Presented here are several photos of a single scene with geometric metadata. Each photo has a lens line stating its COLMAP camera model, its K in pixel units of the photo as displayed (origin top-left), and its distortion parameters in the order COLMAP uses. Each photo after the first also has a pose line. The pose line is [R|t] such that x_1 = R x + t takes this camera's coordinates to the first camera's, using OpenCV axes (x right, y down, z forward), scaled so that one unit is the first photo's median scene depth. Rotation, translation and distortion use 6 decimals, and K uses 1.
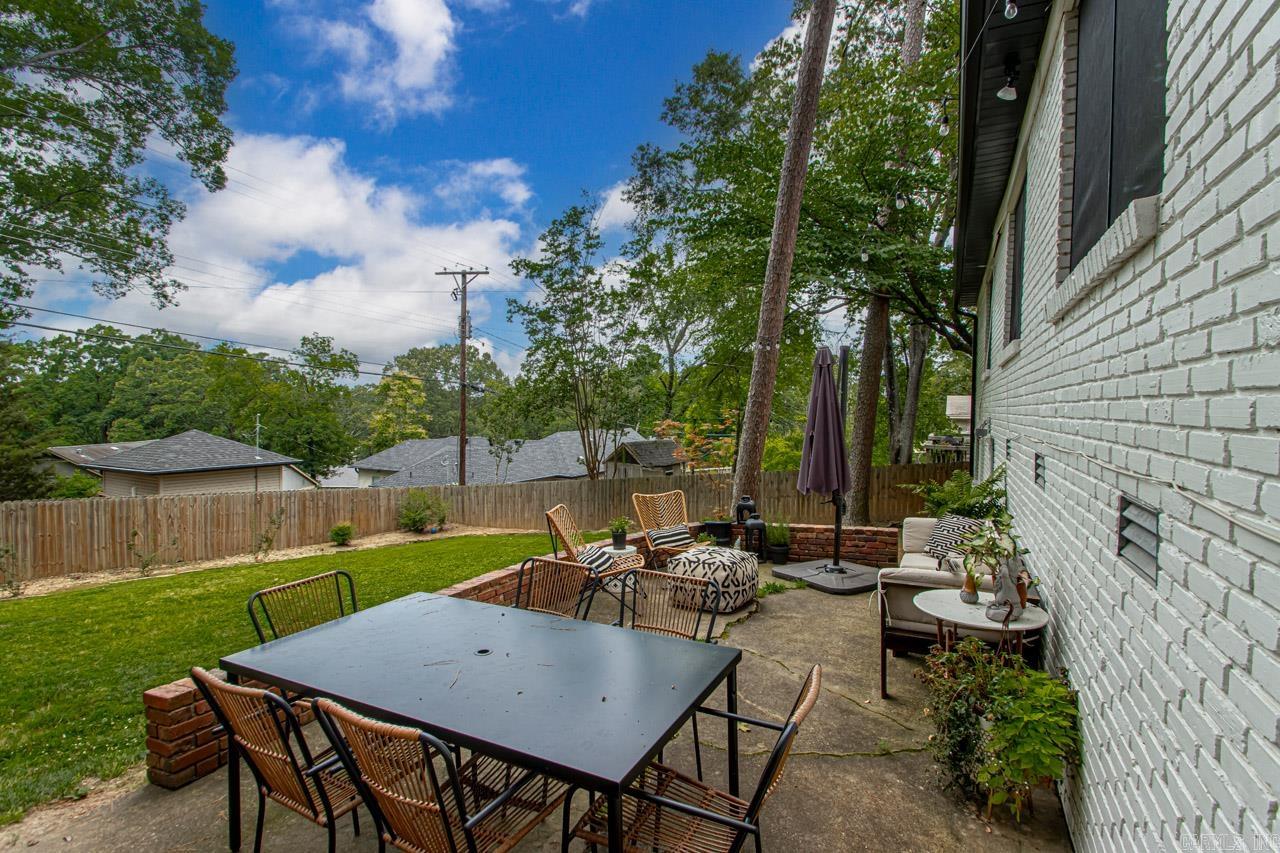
lens RADIAL K [[597.8, 0, 651.2], [0, 597.8, 425.1], [0, 0, 1]] dist [0.025450, -0.021347]
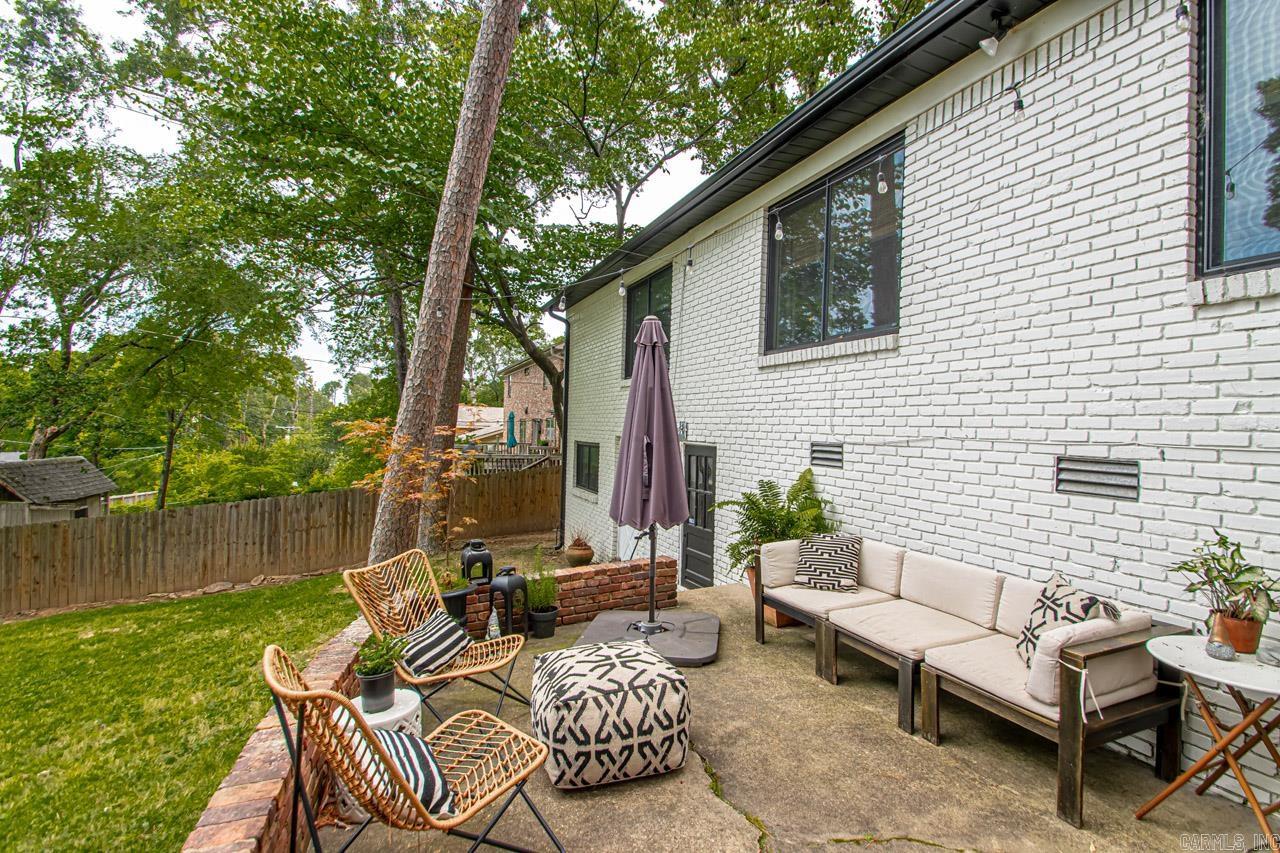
lens RADIAL K [[597.8, 0, 651.2], [0, 597.8, 425.1], [0, 0, 1]] dist [0.025450, -0.021347]
pose [[0.643271, 0.007906, 0.765598, -0.259957], [0.003413, 0.999907, -0.013193, 0.005515], [-0.765631, 0.011100, 0.643185, 0.548205]]
